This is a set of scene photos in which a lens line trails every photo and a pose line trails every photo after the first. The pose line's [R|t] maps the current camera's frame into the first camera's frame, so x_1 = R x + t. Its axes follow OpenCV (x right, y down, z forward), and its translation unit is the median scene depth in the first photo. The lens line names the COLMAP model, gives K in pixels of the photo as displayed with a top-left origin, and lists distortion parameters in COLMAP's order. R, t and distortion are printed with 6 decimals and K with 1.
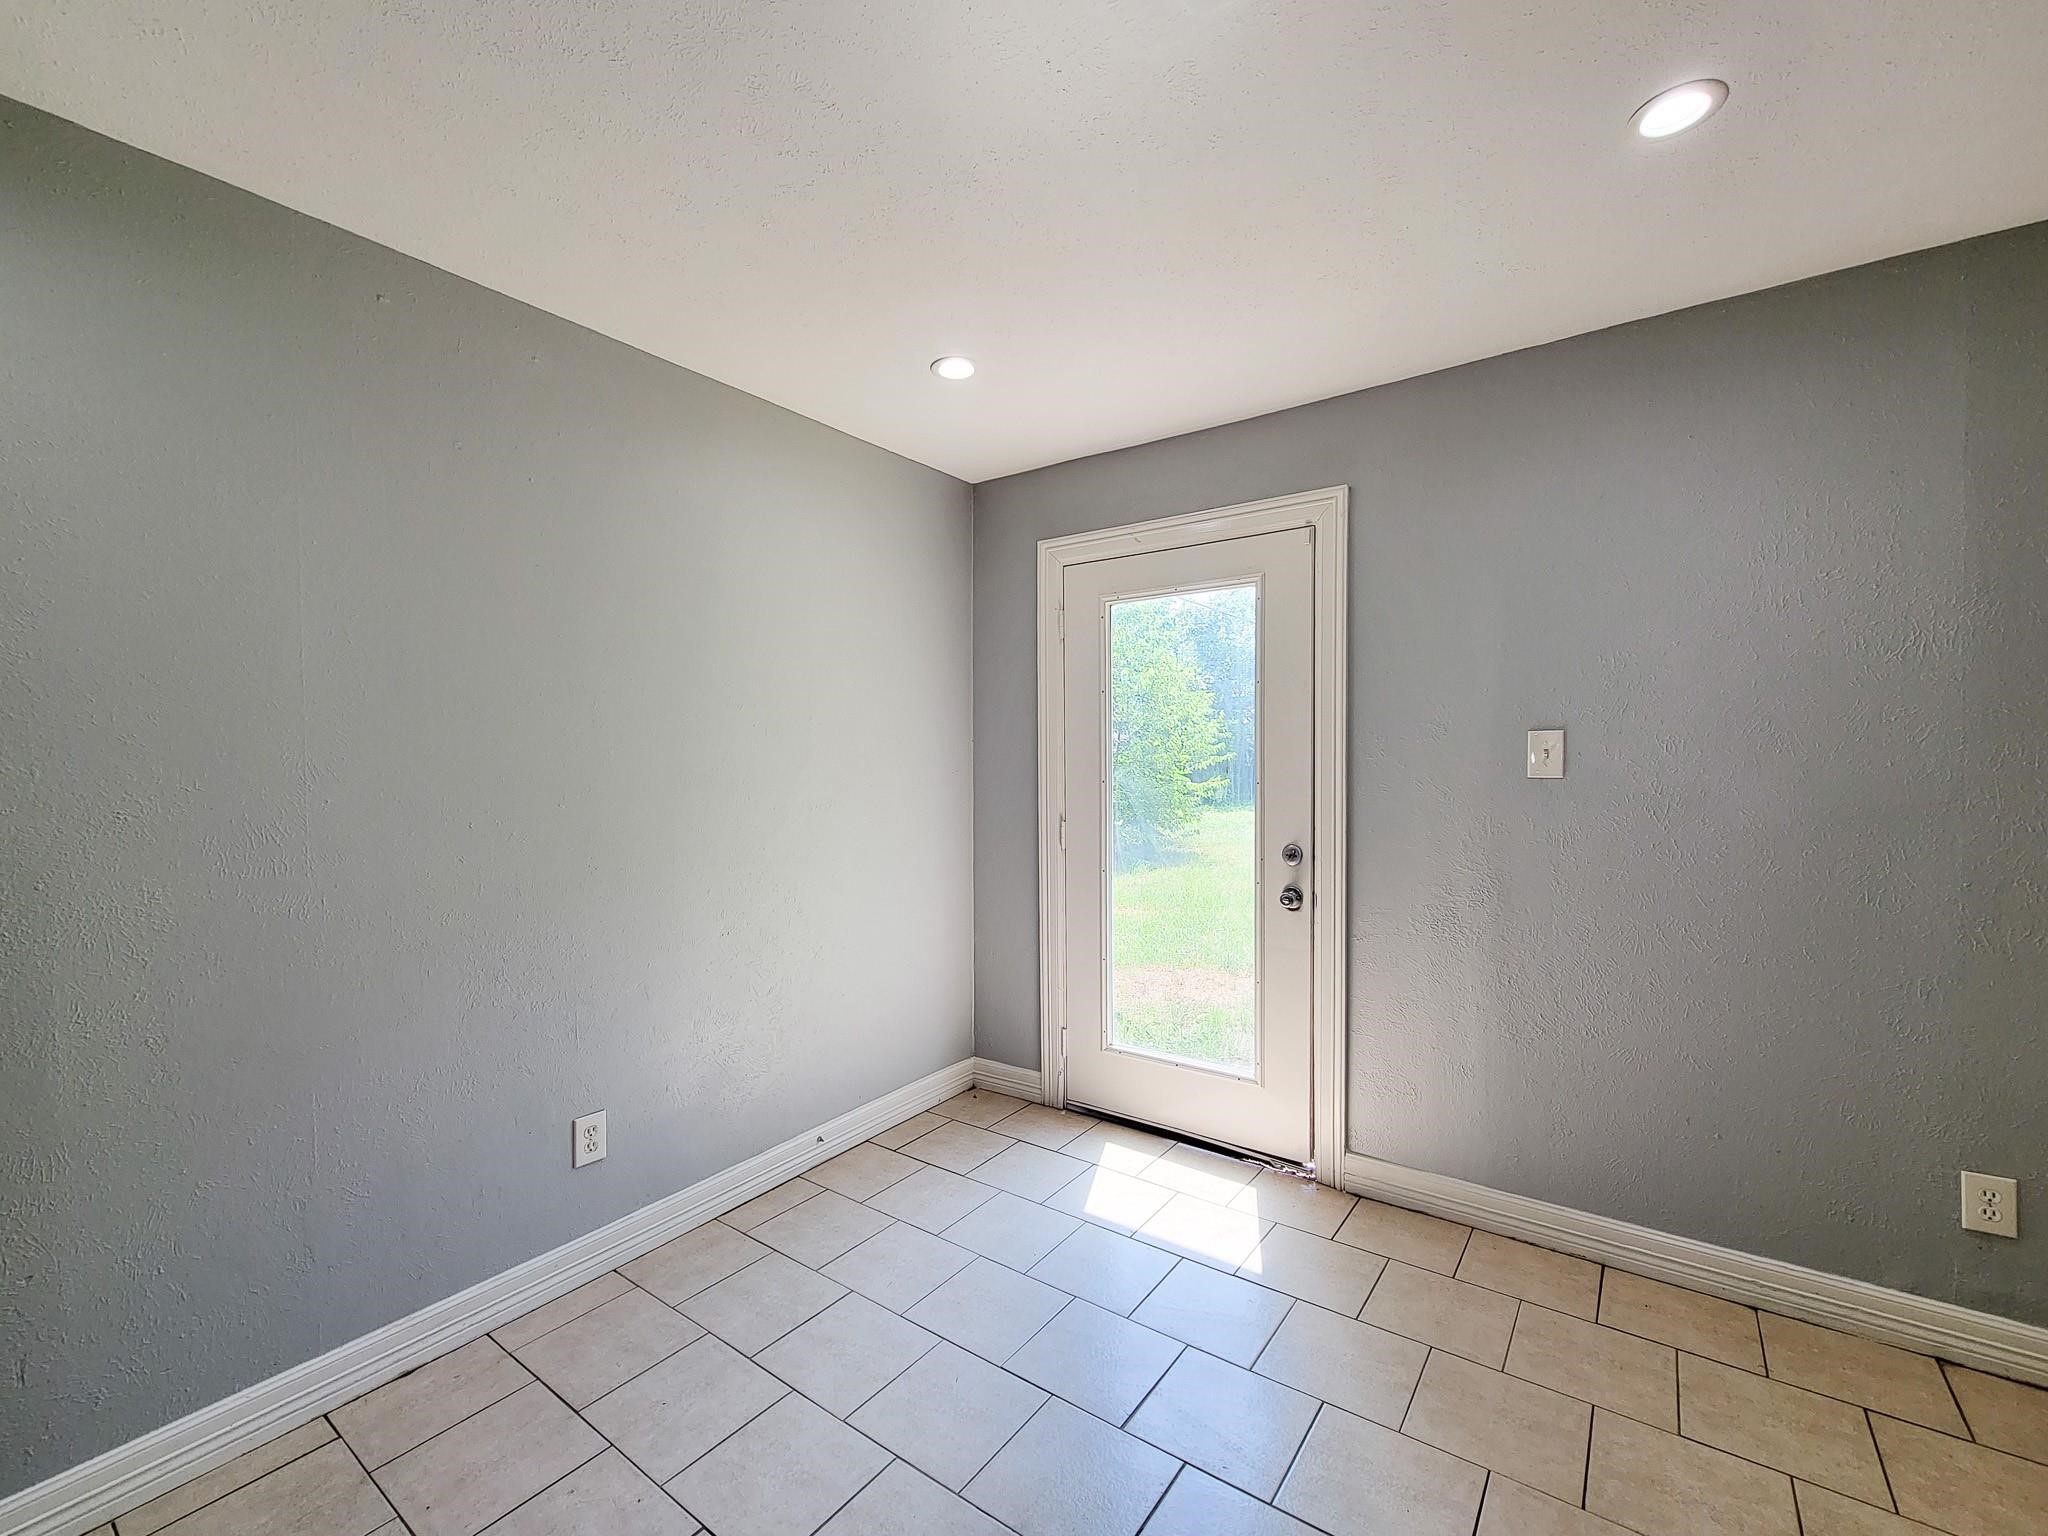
lens RADIAL K [[856.5, 0, 1021.8], [0, 856.5, 767.0], [0, 0, 1]] dist [-0.000163, -0.000606]
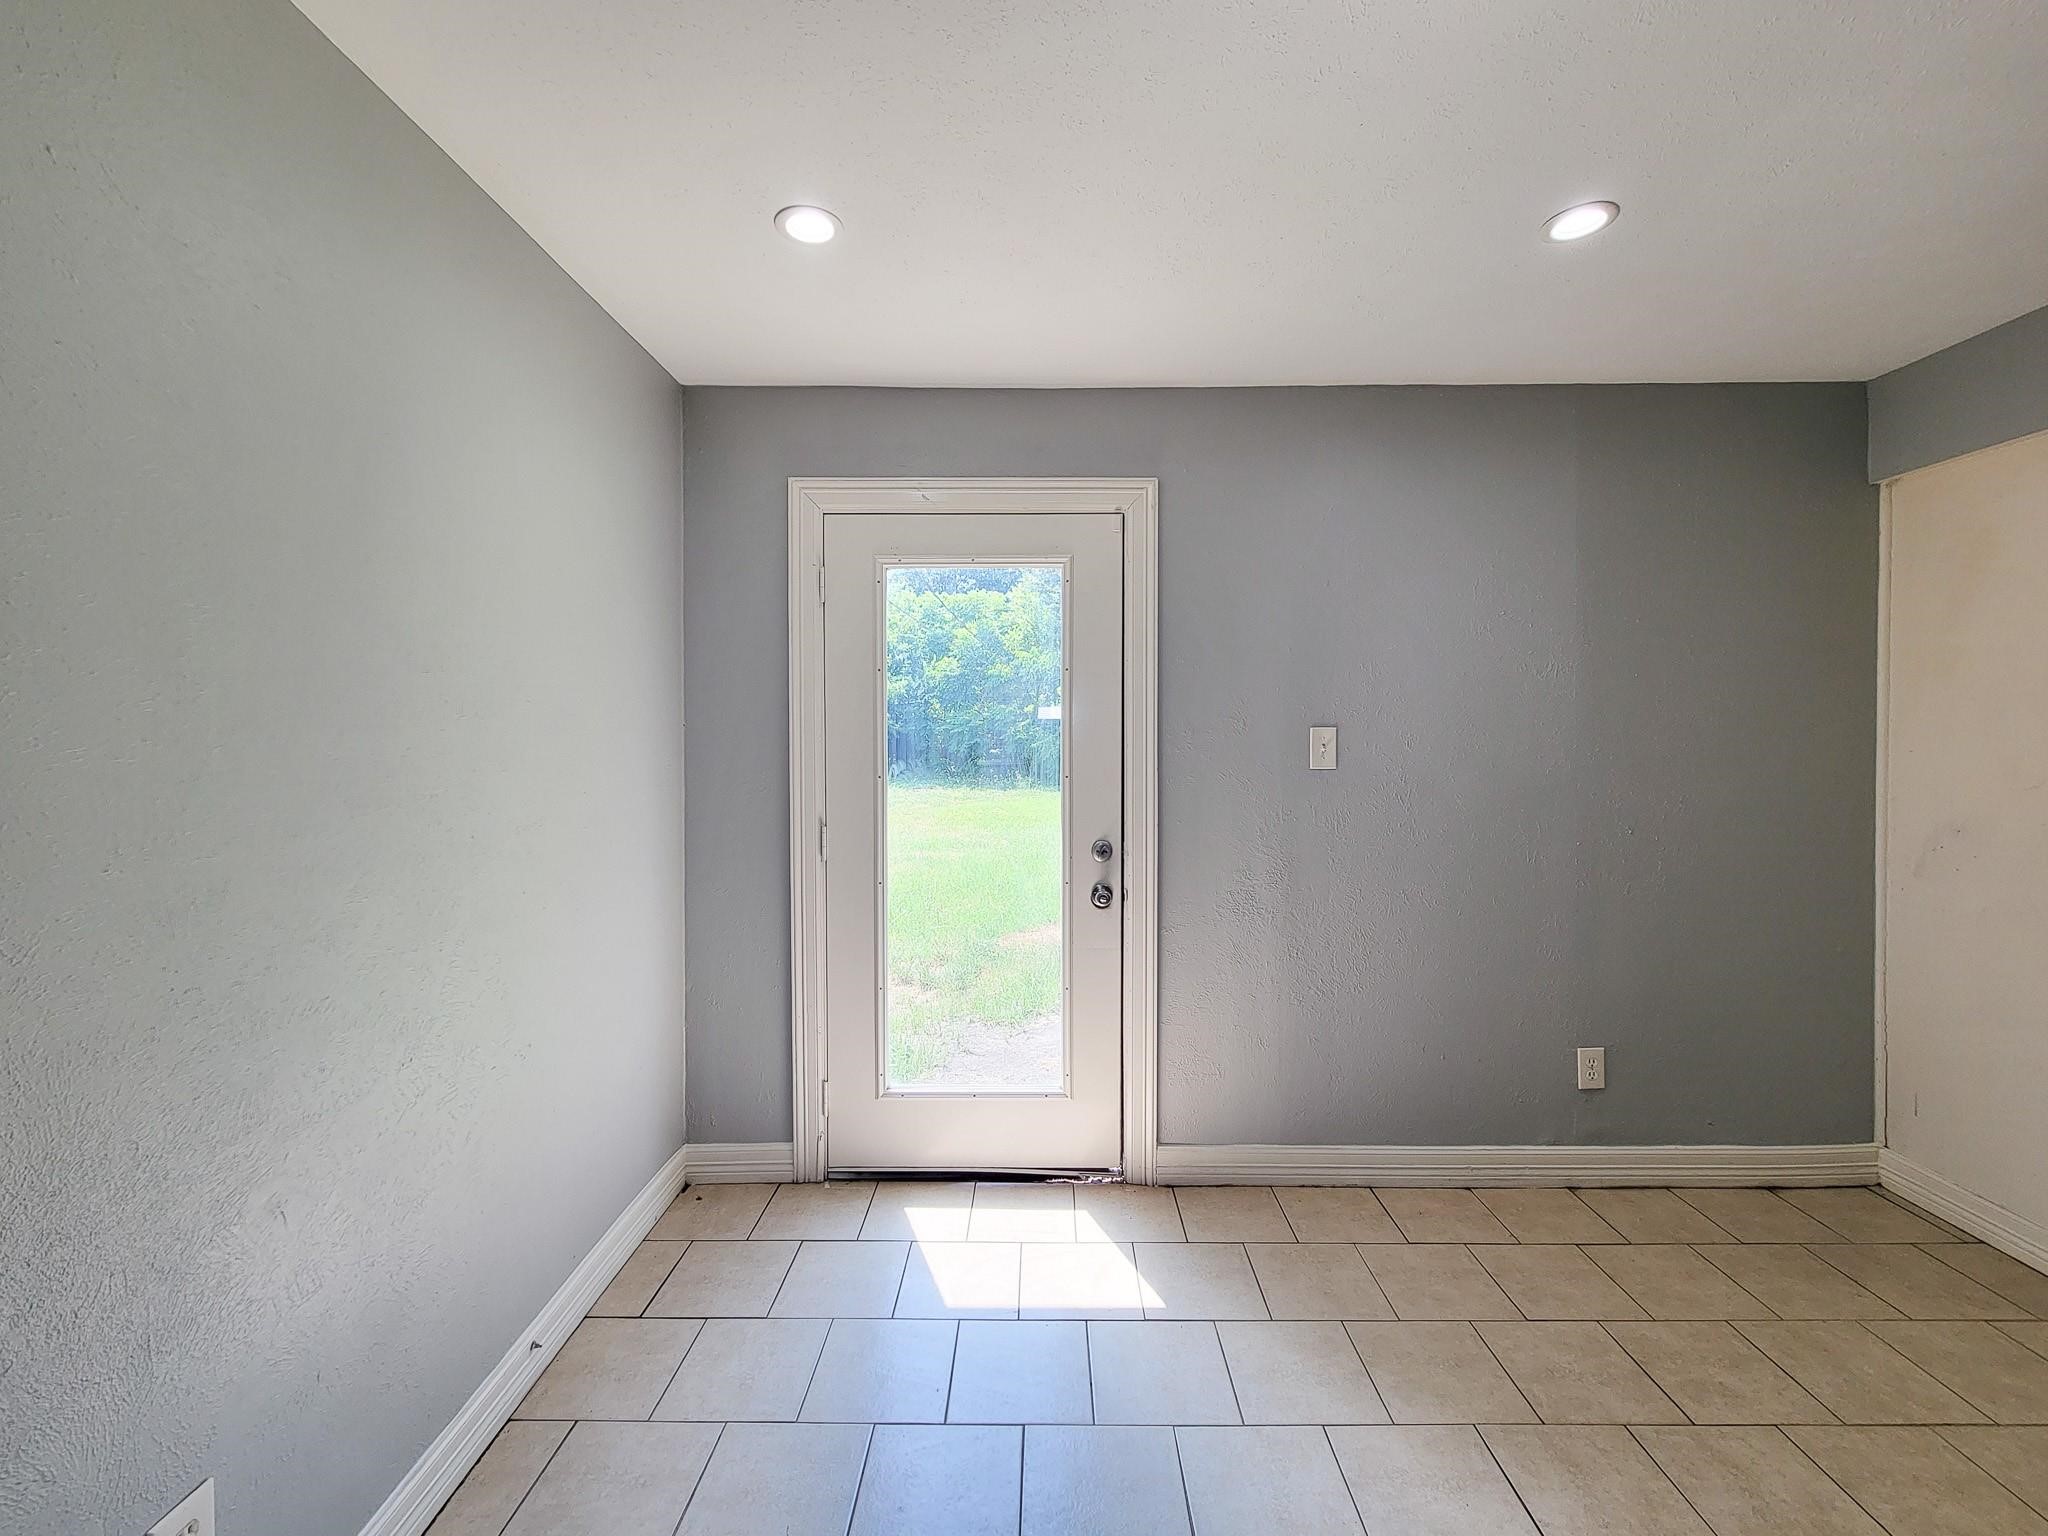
lens RADIAL K [[860.7, 0, 1027.1], [0, 860.7, 735.8], [0, 0, 1]] dist [0.000697, -0.000457]
pose [[0.813495, 0.005398, 0.581547, -0.325991], [-0.001241, 0.999971, -0.007546, -0.020000], [-0.581571, 0.005417, 0.813478, 0.266543]]
